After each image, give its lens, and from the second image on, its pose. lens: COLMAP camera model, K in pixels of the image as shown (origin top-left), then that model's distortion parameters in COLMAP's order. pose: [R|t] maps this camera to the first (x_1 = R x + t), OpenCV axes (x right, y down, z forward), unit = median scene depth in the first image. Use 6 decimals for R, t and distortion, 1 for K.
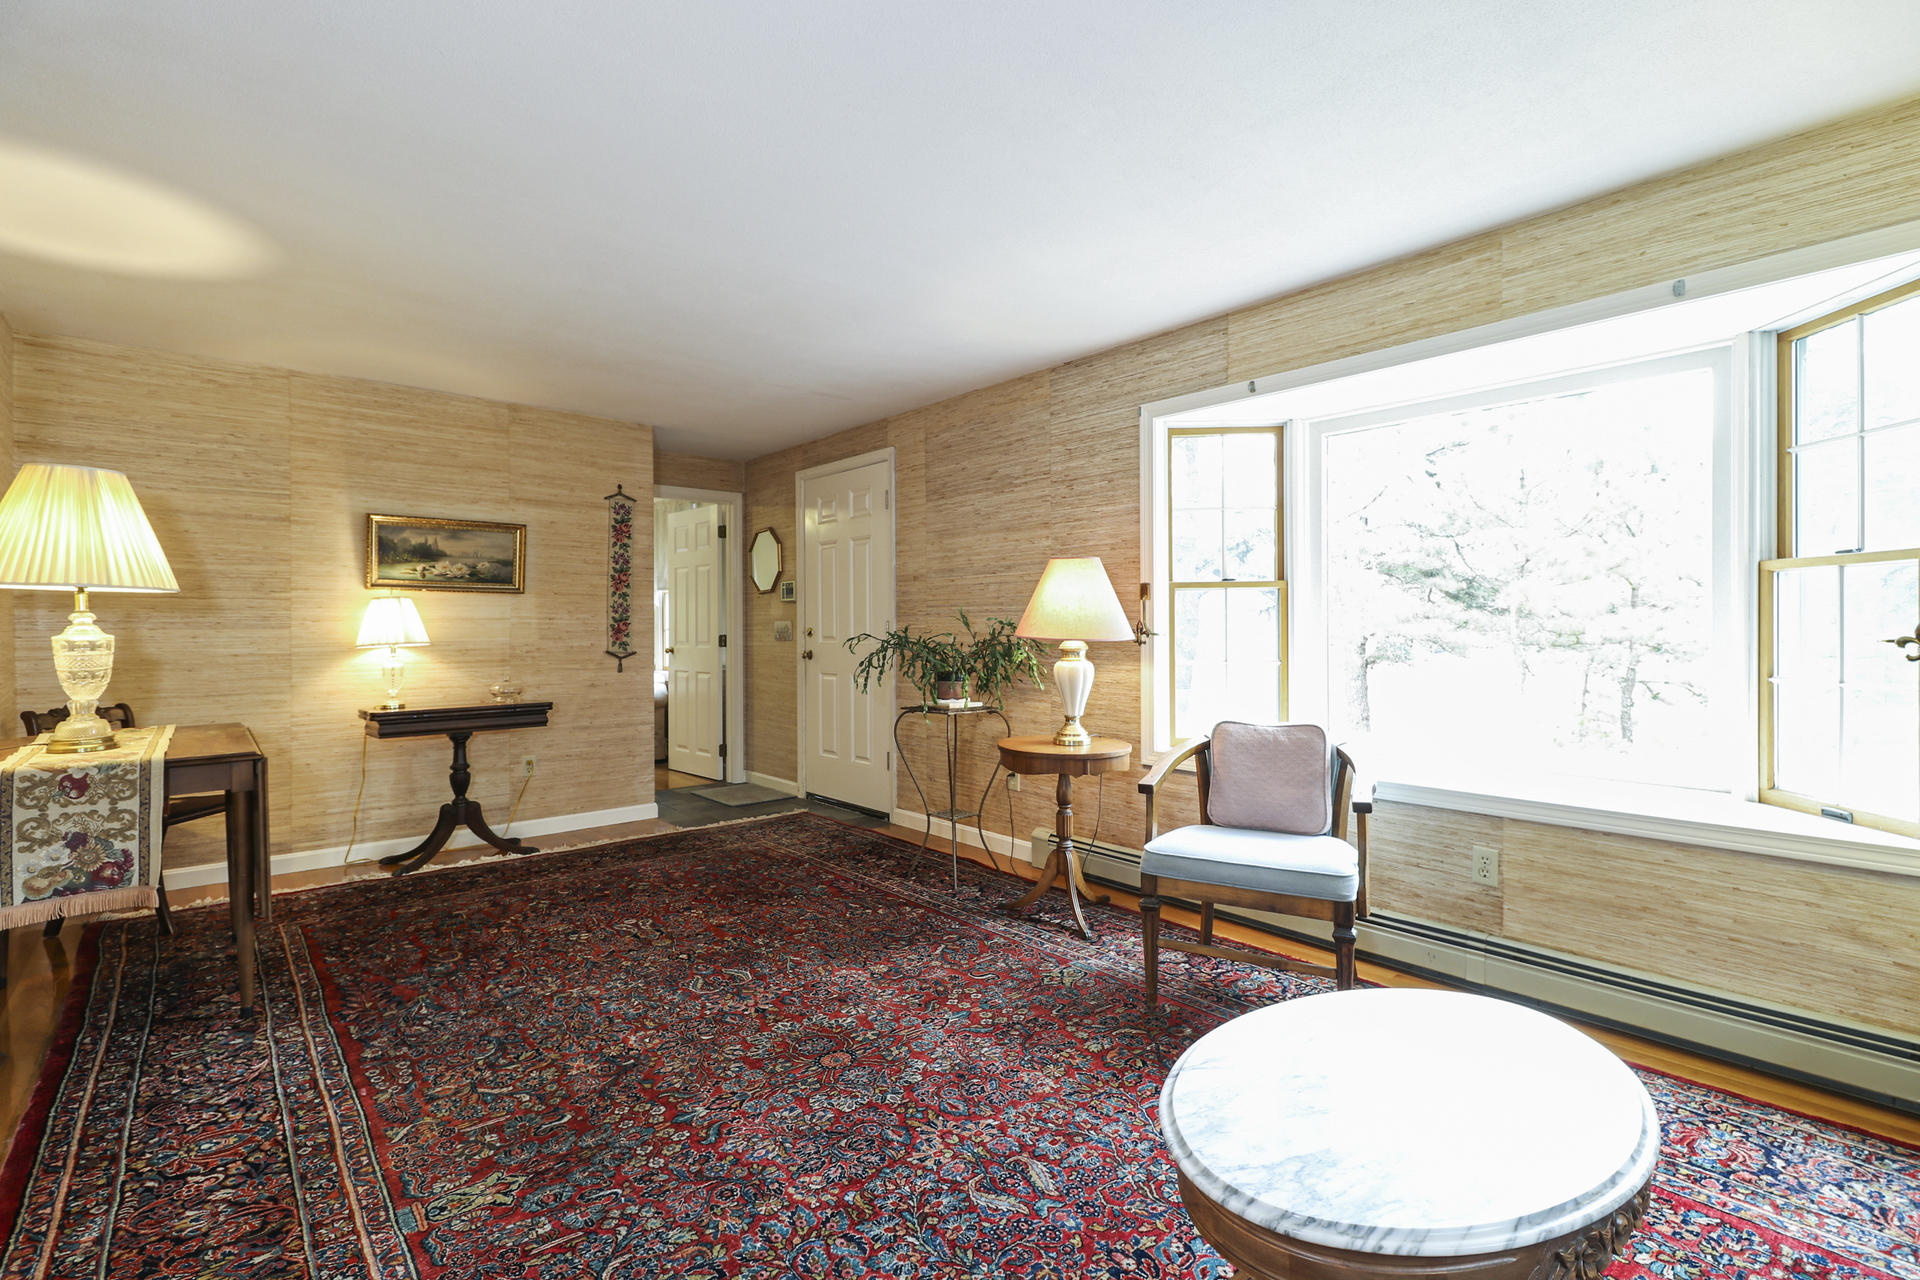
lens RADIAL K [[881.0, 0, 955.4], [0, 881.0, 630.7], [0, 0, 1]] dist [0.011958, -0.003473]
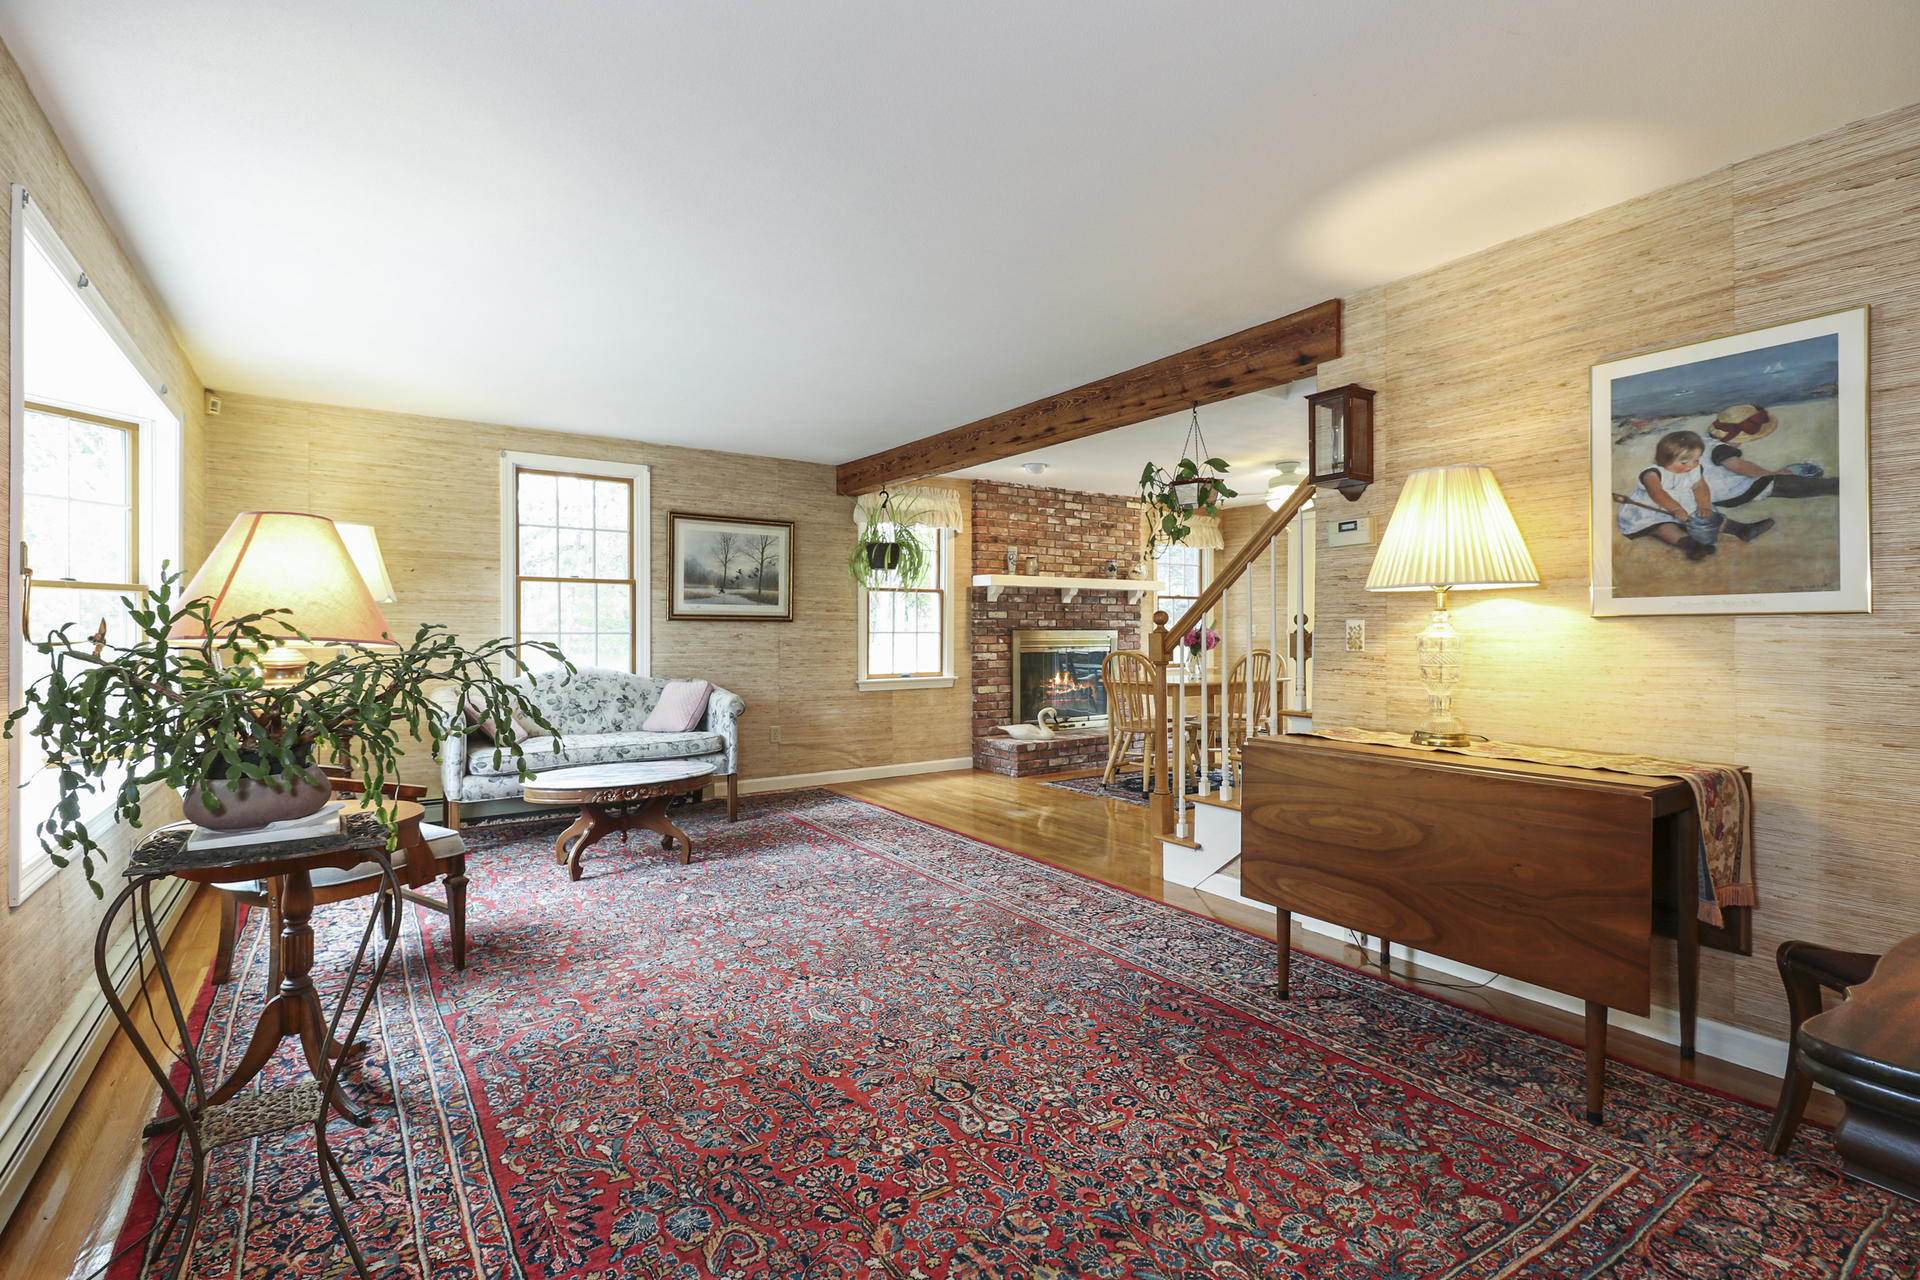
lens RADIAL K [[881.0, 0, 946.8], [0, 881.0, 639.6], [0, 0, 1]] dist [0.011958, -0.003473]
pose [[-0.992977, 0.004018, 0.118241, -0.469167], [0.005837, 0.999870, 0.015038, -0.004121], [-0.118165, 0.015623, -0.992871, 1.831270]]
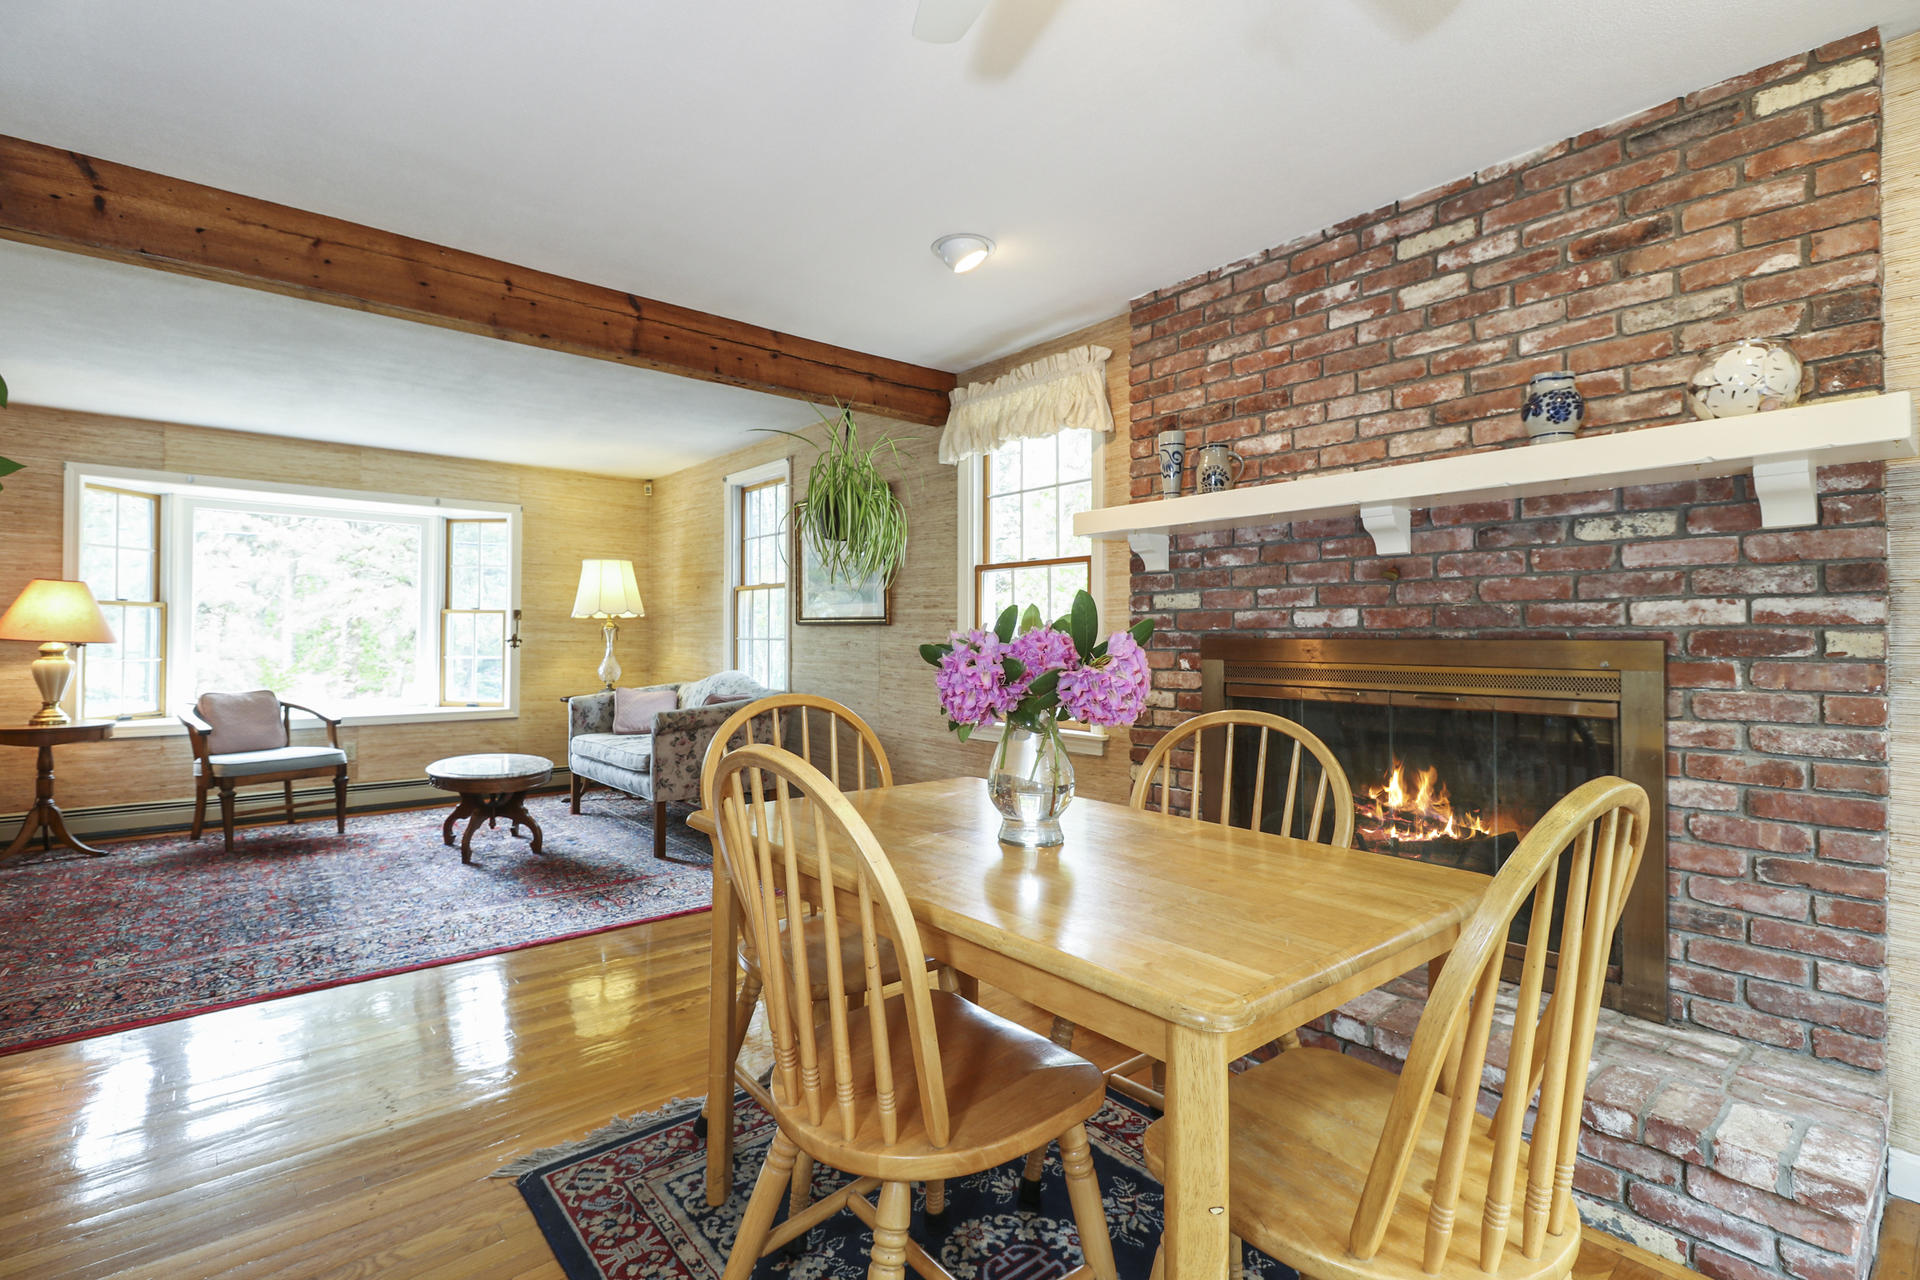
lens RADIAL K [[881.0, 0, 951.8], [0, 881.0, 628.7], [0, 0, 1]] dist [0.011958, -0.003473]
pose [[0.013891, 0.015795, 0.999779, -1.360209], [0.000721, 0.999875, -0.015806, 0.013027], [-0.999903, 0.000940, 0.013878, -0.401792]]
